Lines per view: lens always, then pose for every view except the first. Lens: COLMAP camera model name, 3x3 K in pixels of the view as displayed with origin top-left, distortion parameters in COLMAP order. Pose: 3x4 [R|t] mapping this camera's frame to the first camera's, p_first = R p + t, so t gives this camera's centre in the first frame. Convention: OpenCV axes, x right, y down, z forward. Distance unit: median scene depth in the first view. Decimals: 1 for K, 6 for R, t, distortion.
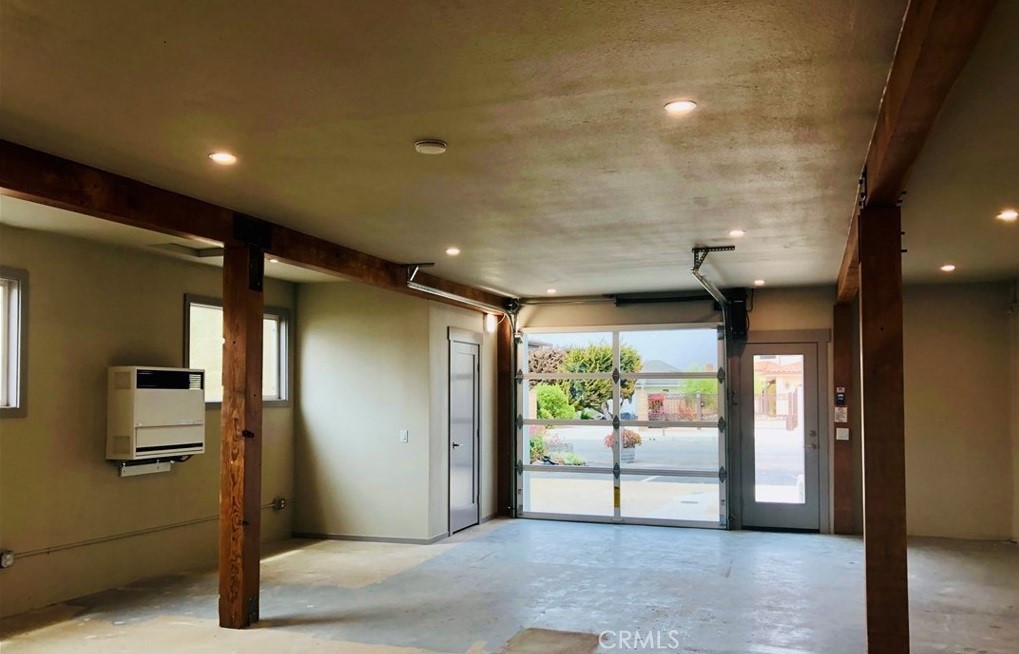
lens RADIAL K [[914.2, 0, 510.1], [0, 914.2, 352.3], [0, 0, 1]] dist [-0.001003, -0.001304]
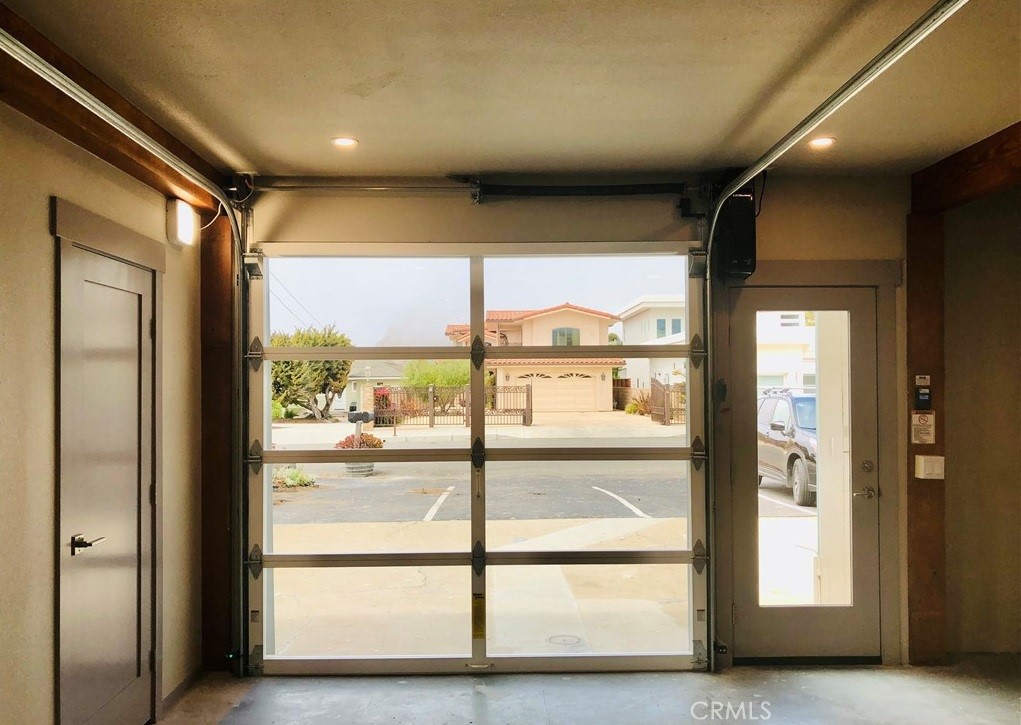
lens RADIAL K [[890.5, 0, 515.0], [0, 890.5, 367.6], [0, 0, 1]] dist [0.006437, -0.000839]
pose [[0.941982, -0.000755, 0.335663, -0.016310], [-0.007186, 0.999723, 0.022414, 0.023620], [-0.335587, -0.023525, 0.941715, 0.579124]]
